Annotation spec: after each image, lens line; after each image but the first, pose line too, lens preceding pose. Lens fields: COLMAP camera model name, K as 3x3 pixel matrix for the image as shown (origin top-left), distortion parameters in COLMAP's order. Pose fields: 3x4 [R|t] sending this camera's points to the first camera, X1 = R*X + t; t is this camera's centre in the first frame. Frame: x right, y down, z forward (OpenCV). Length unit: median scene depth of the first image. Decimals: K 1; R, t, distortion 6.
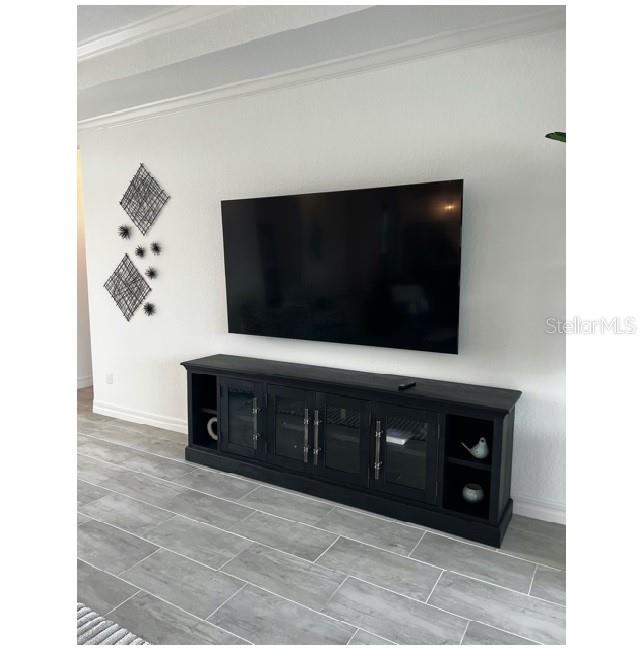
lens RADIAL K [[479.4, 0, 320.0], [0, 479.4, 325.5], [0, 0, 1]] dist [0.004081, 0.001980]
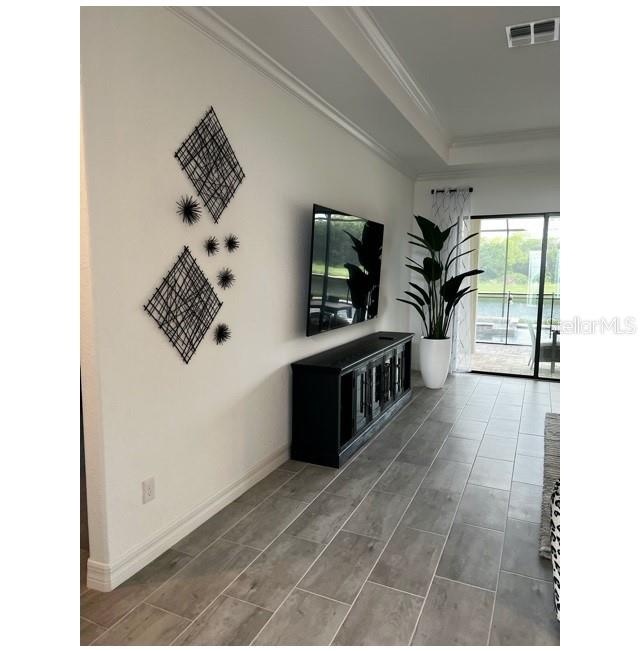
lens RADIAL K [[479.4, 0, 320.0], [0, 479.4, 325.5], [0, 0, 1]] dist [0.004081, 0.001980]
pose [[-0.090423, -0.123331, 0.988237, -1.071201], [0.104919, 0.985601, 0.132602, -0.124730], [-0.990361, 0.115676, -0.076181, 0.959016]]
